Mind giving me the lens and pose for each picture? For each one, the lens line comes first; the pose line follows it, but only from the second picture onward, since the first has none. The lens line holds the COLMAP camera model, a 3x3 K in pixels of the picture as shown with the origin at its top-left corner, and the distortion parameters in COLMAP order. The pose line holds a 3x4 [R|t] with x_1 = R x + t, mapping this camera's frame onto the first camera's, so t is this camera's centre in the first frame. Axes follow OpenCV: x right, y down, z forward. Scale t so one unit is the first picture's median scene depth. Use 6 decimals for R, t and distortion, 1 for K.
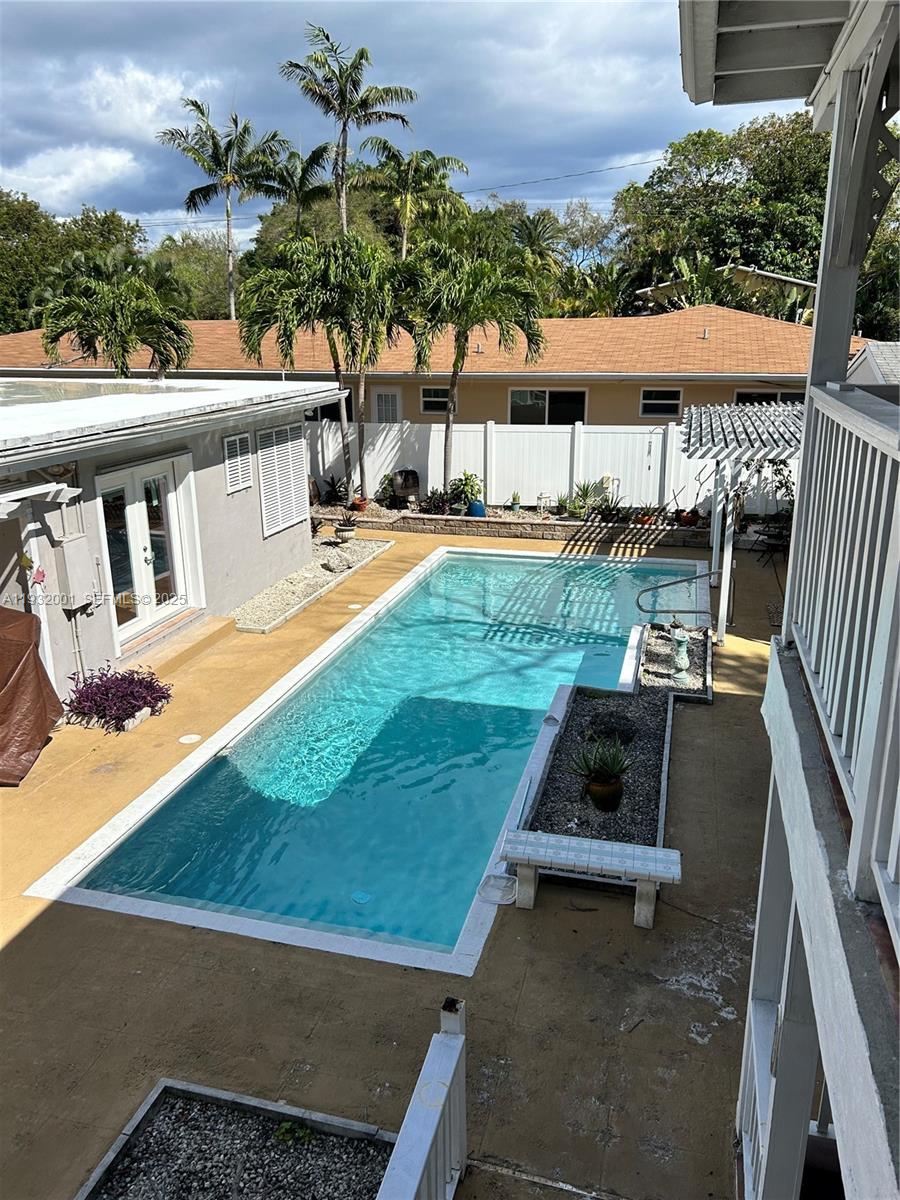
lens RADIAL K [[910.8, 0, 450.0], [0, 910.8, 600.0], [0, 0, 1]] dist [0.060516, -0.001467]
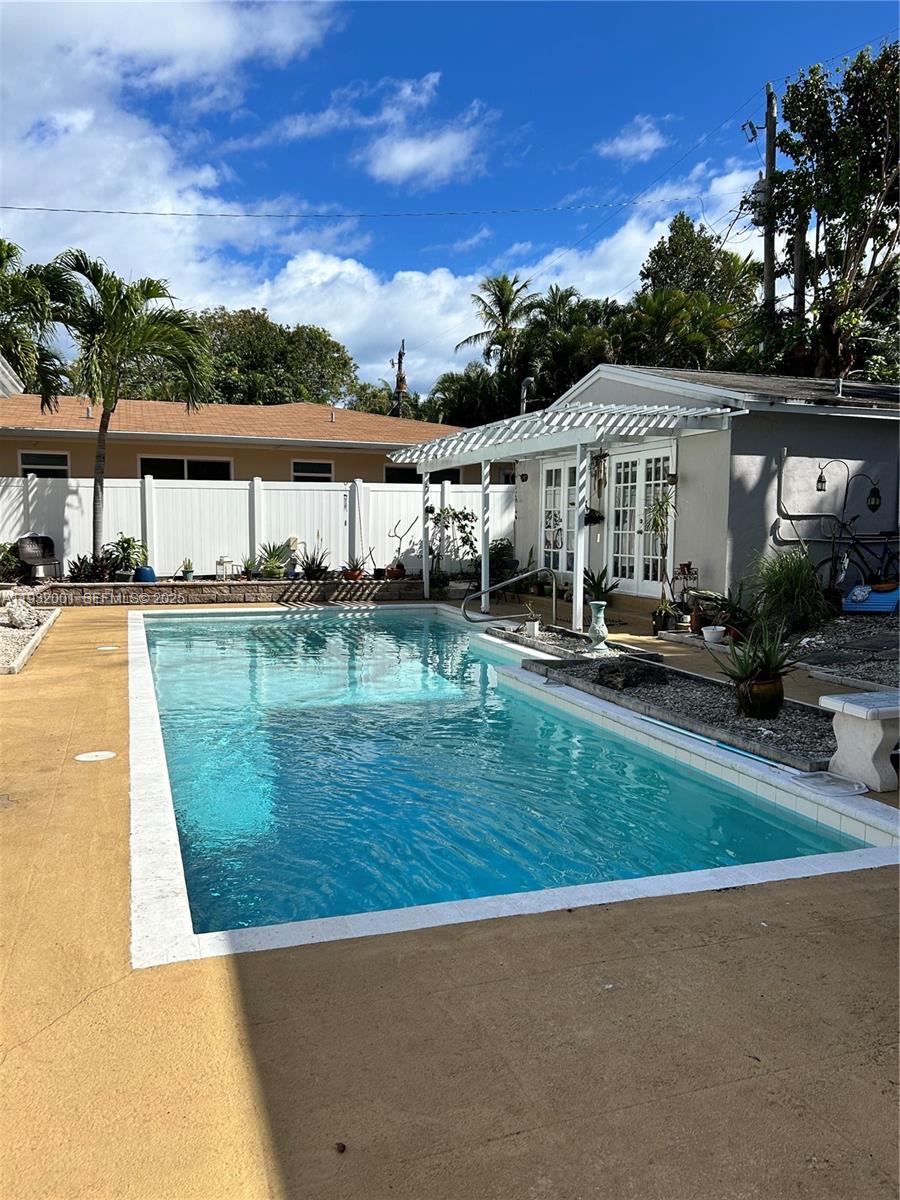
lens RADIAL K [[910.8, 0, 450.0], [0, 910.8, 600.0], [0, 0, 1]] dist [0.060516, -0.001467]
pose [[0.818762, -0.030768, 0.573308, -0.233801], [0.149310, 0.975615, -0.160877, 0.097983], [-0.554378, 0.217320, 0.803391, 0.223368]]
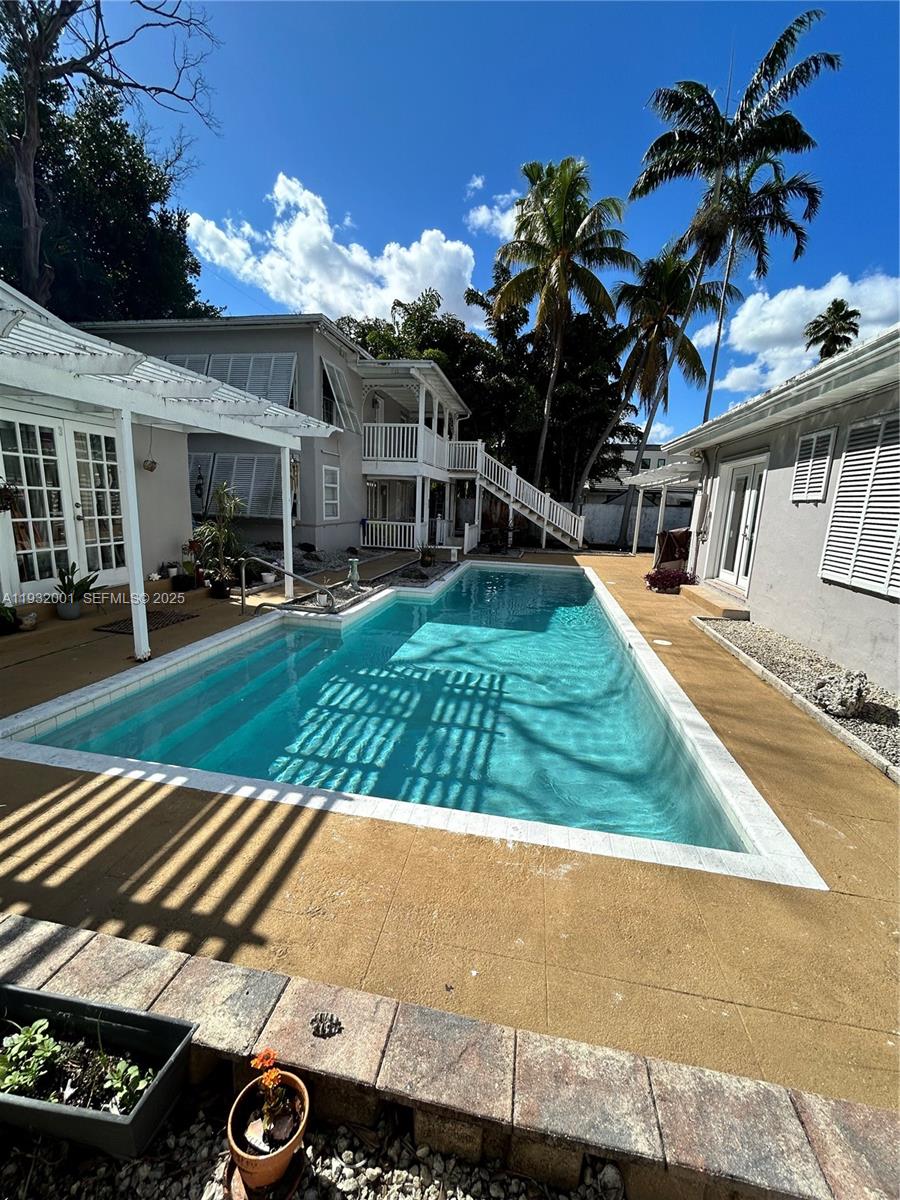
lens RADIAL K [[493.1, 0, 450.0], [0, 493.1, 600.0], [0, 0, 1]] dist [0.000950, 0.000061]
pose [[-0.997456, -0.017769, -0.069039, 0.092466], [-0.048760, 0.876533, 0.478866, -0.182852], [0.052006, 0.481014, -0.875169, 1.074914]]
